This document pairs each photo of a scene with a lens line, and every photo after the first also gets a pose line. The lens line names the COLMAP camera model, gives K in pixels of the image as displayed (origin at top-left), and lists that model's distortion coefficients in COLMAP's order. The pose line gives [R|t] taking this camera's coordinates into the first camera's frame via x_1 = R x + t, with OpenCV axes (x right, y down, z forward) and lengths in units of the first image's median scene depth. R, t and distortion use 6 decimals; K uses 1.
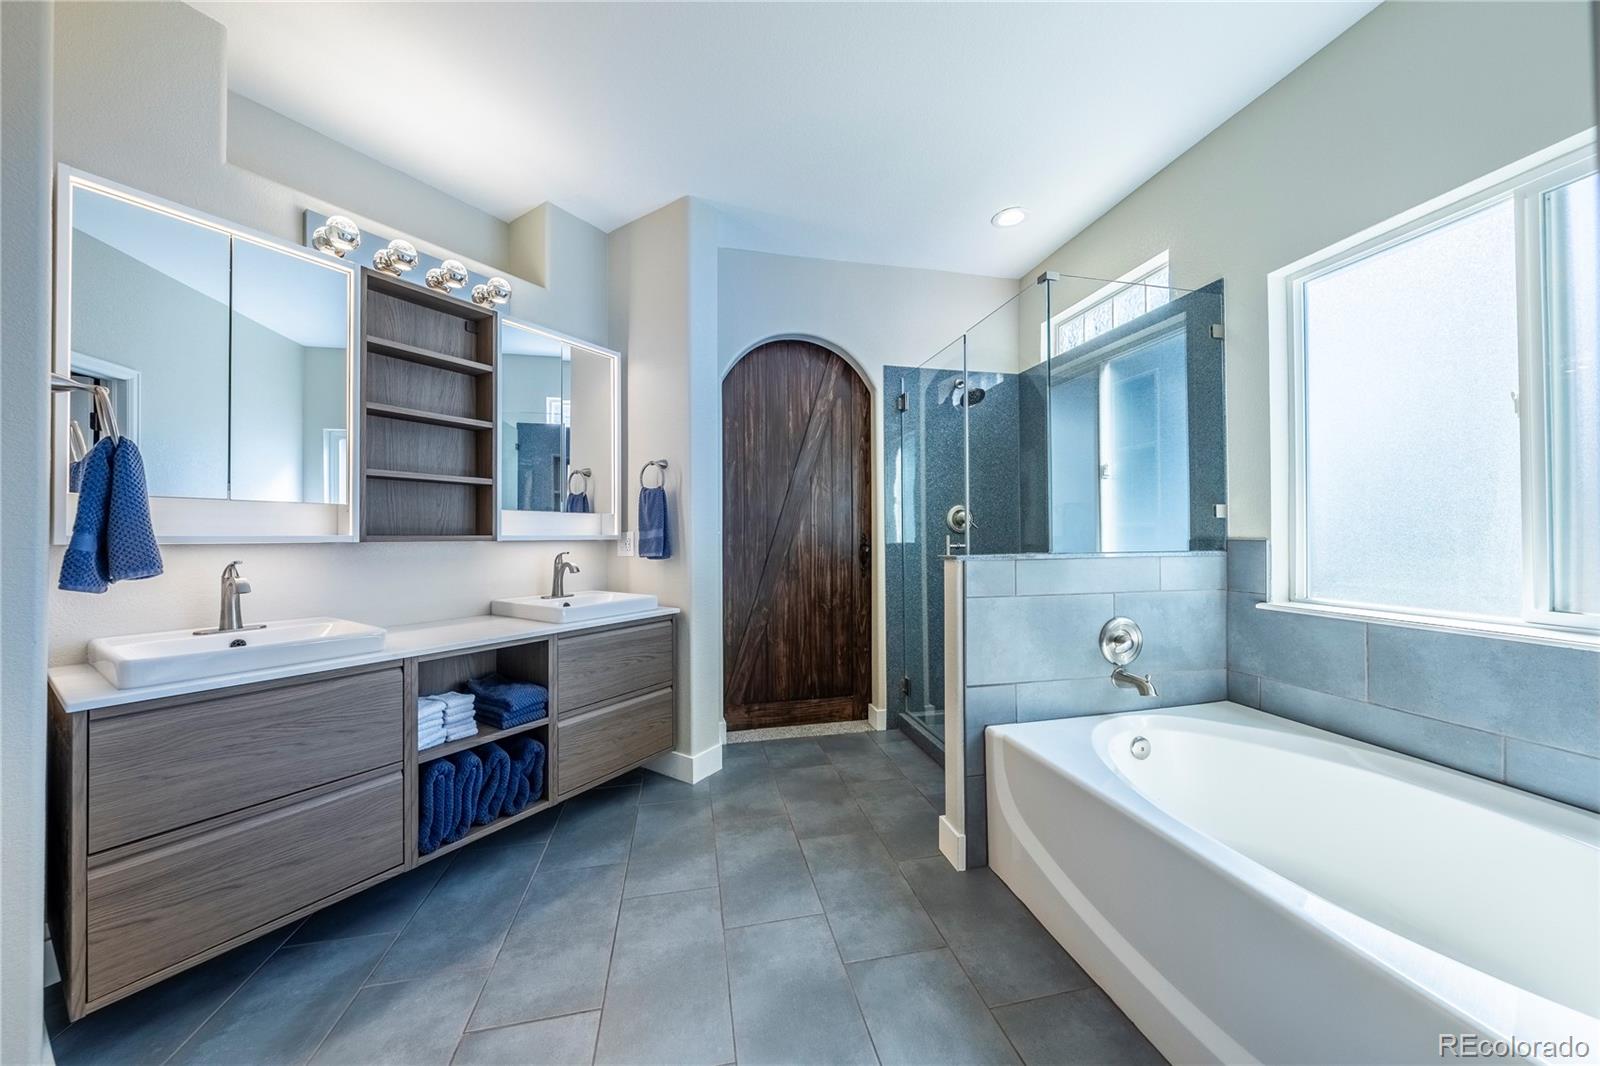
lens RADIAL K [[567.8, 0, 808.4], [0, 567.8, 529.9], [0, 0, 1]] dist [0.000573, -0.000416]
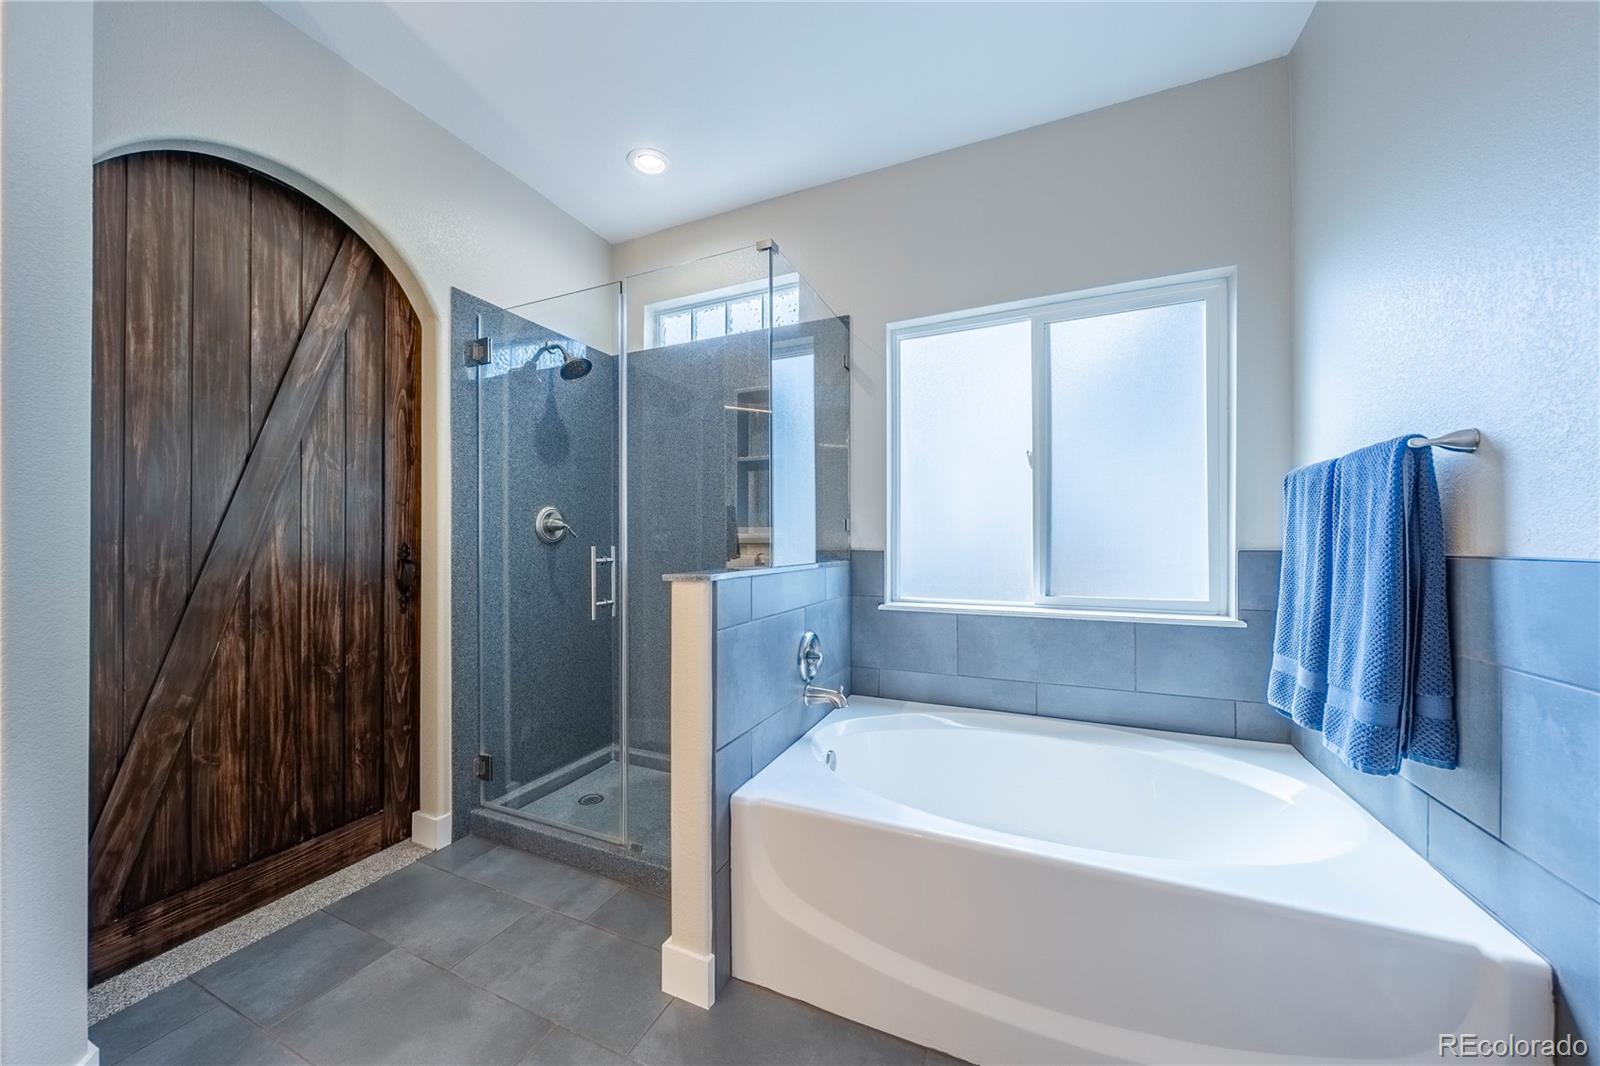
lens RADIAL K [[567.8, 0, 793.4], [0, 567.8, 541.8], [0, 0, 1]] dist [0.000573, -0.000416]
pose [[0.597493, 0.007606, 0.801838, -0.154324], [-0.007573, 0.999964, -0.003842, 0.004083], [-0.801838, -0.003777, 0.597529, 0.290918]]
